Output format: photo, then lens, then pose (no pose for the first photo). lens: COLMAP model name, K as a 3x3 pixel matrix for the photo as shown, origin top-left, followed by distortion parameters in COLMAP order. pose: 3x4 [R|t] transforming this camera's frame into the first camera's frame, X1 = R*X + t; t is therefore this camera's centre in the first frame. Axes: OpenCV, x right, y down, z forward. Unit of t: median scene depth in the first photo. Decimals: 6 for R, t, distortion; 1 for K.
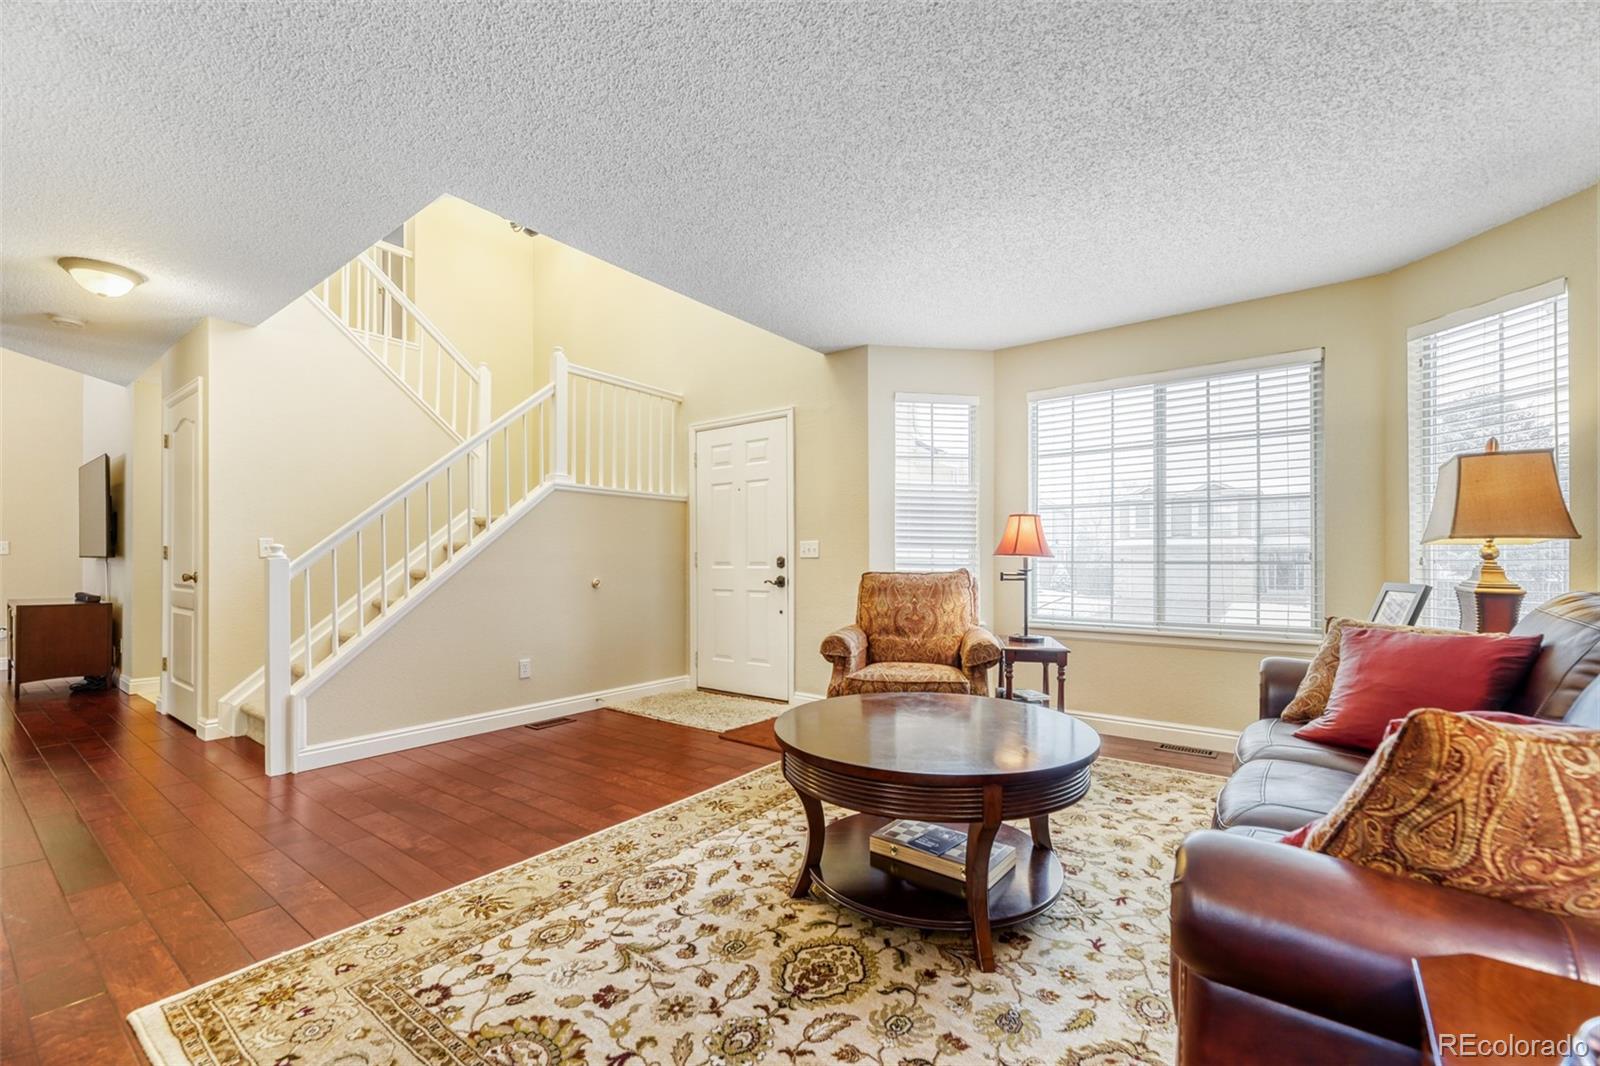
lens RADIAL K [[667.5, 0, 808.4], [0, 667.5, 552.5], [0, 0, 1]] dist [0.005950, -0.000041]
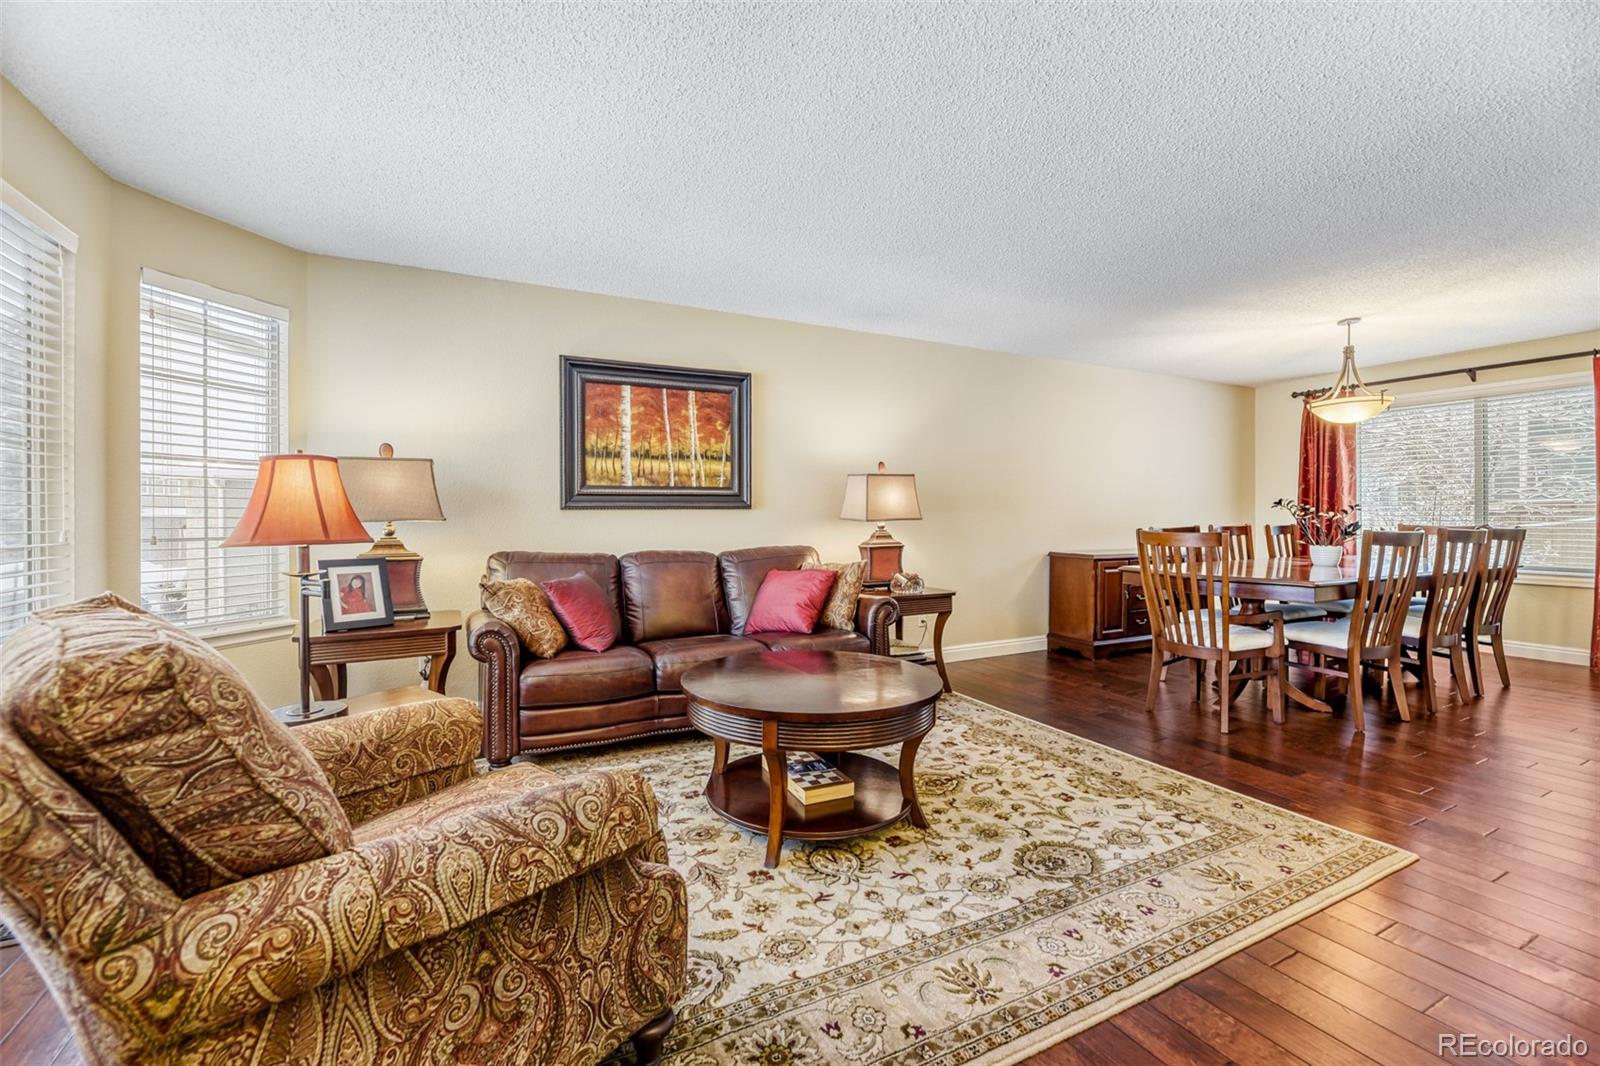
lens RADIAL K [[655.5, 0, 789.7], [0, 655.5, 528.8], [0, 0, 1]] dist [-0.000324, -0.000528]
pose [[-0.889858, -0.004475, 0.456215, -0.193652], [-0.002512, 0.999985, 0.004909, -0.007341], [-0.456230, 0.003222, -0.889856, 1.245776]]
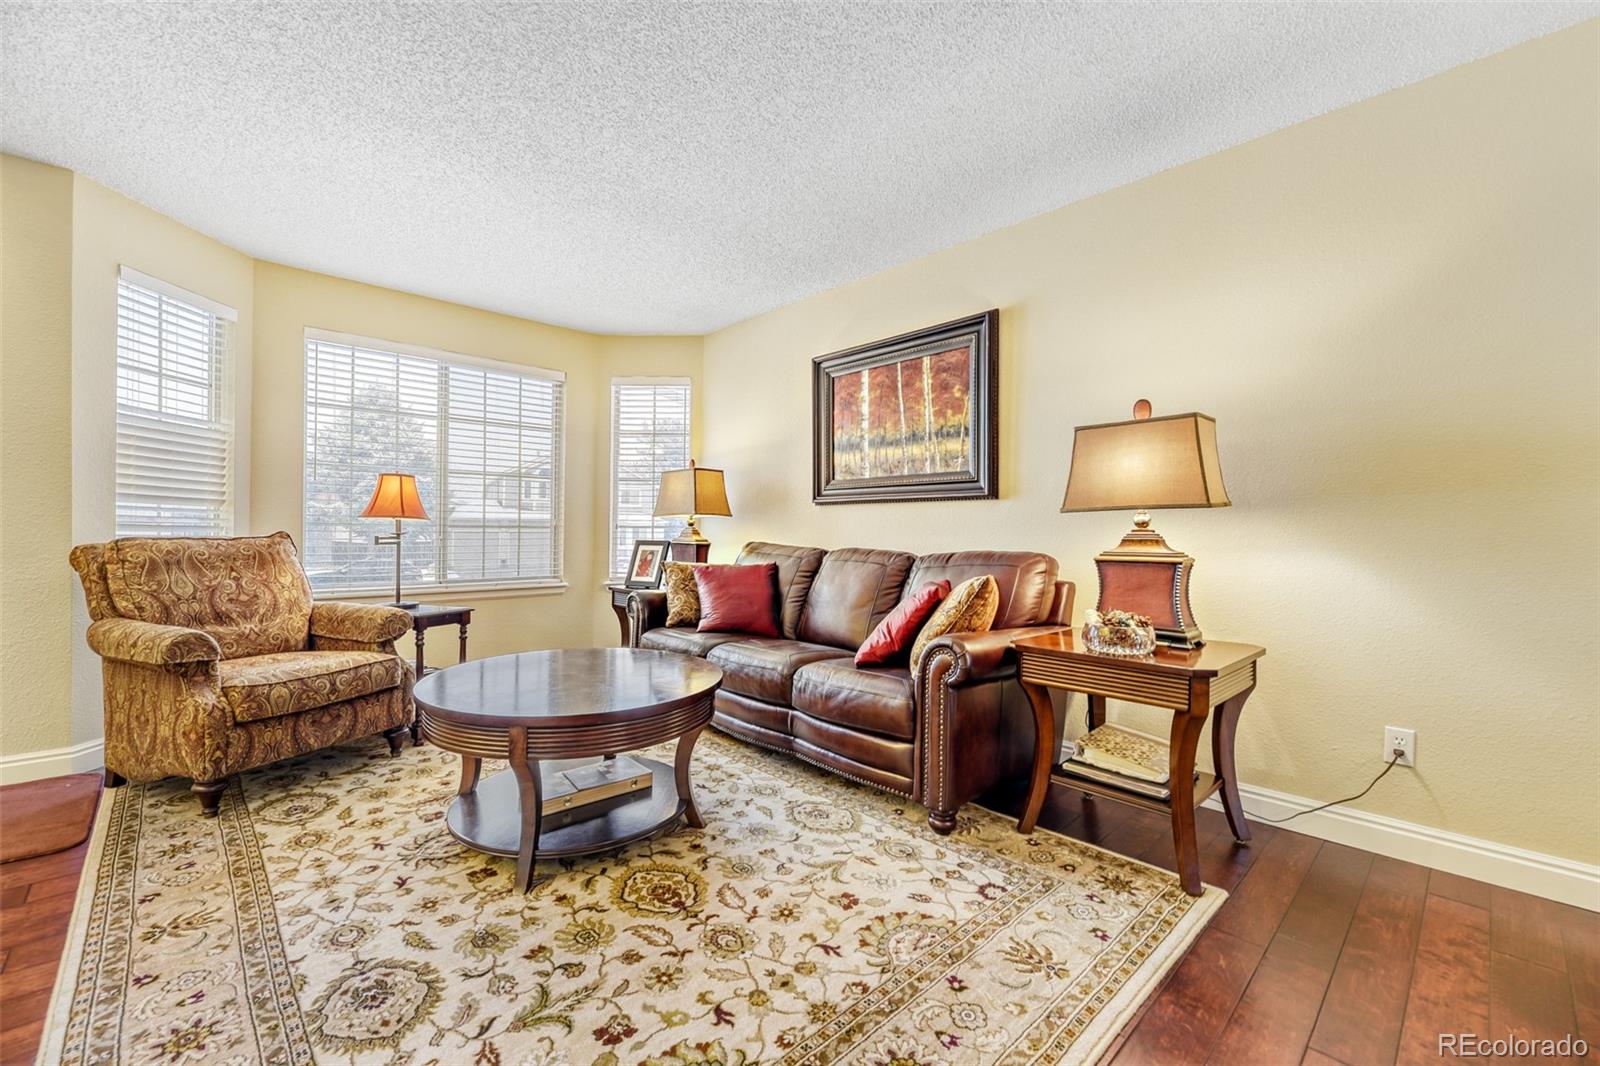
lens RADIAL K [[655.5, 0, 789.7], [0, 655.5, 528.8], [0, 0, 1]] dist [-0.000324, -0.000528]
pose [[0.178081, 0.003445, 0.984010, -0.485613], [-0.020933, 0.999781, 0.000288, 0.008374], [-0.983793, -0.020649, 0.178114, 0.289878]]
